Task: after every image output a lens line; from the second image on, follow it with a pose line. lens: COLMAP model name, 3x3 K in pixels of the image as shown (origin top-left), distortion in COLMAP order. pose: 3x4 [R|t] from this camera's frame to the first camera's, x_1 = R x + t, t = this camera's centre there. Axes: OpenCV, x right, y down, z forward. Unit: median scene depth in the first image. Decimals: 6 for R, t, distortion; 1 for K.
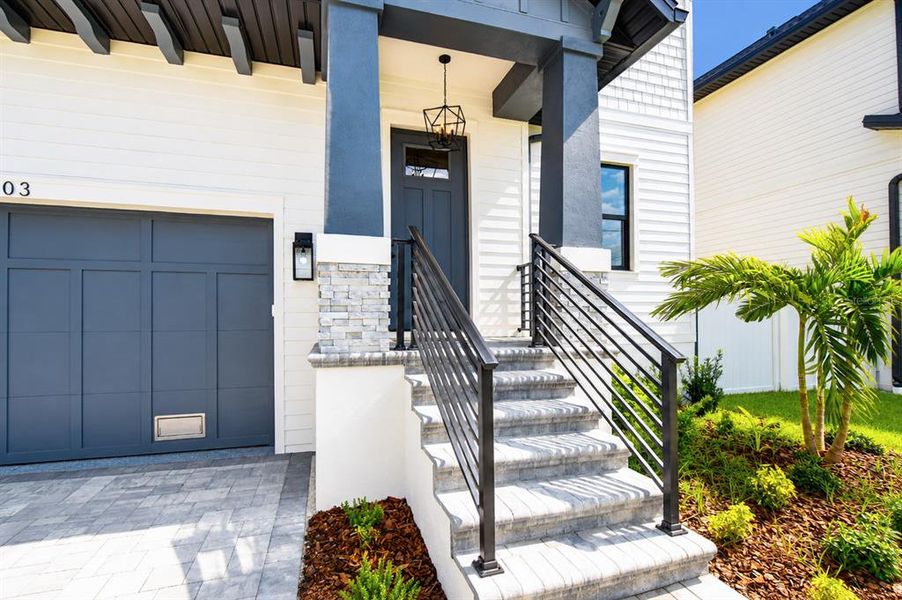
lens RADIAL K [[413.2, 0, 449.2], [0, 413.2, 310.6], [0, 0, 1]] dist [0.002502, -0.000214]
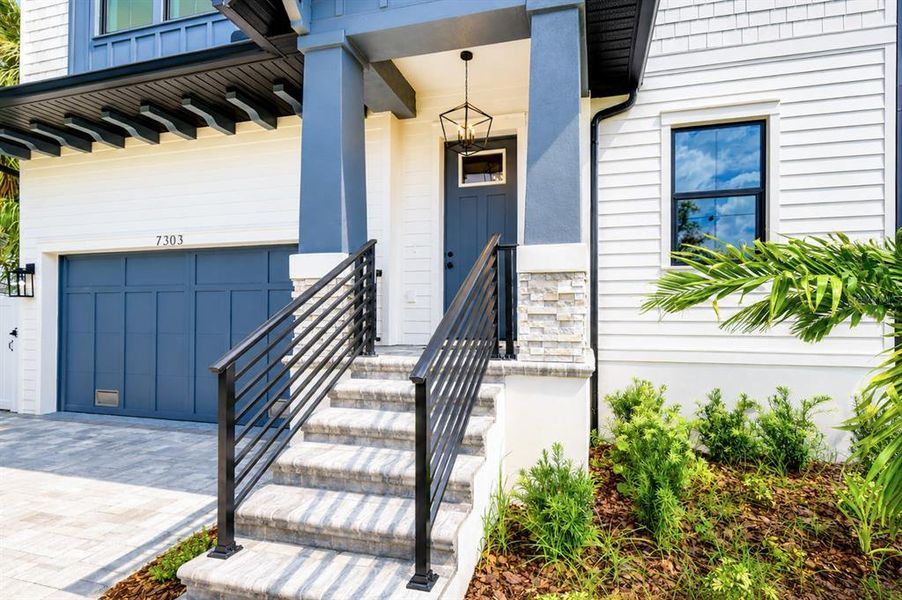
lens RADIAL K [[417.9, 0, 451.5], [0, 417.9, 322.5], [0, 0, 1]] dist [0.001108, 0.000113]
pose [[0.864832, 0.001989, -0.502057, 0.394547], [0.001050, 0.999983, 0.005771, 0.001971], [0.502060, -0.005518, 0.864815, 0.113000]]
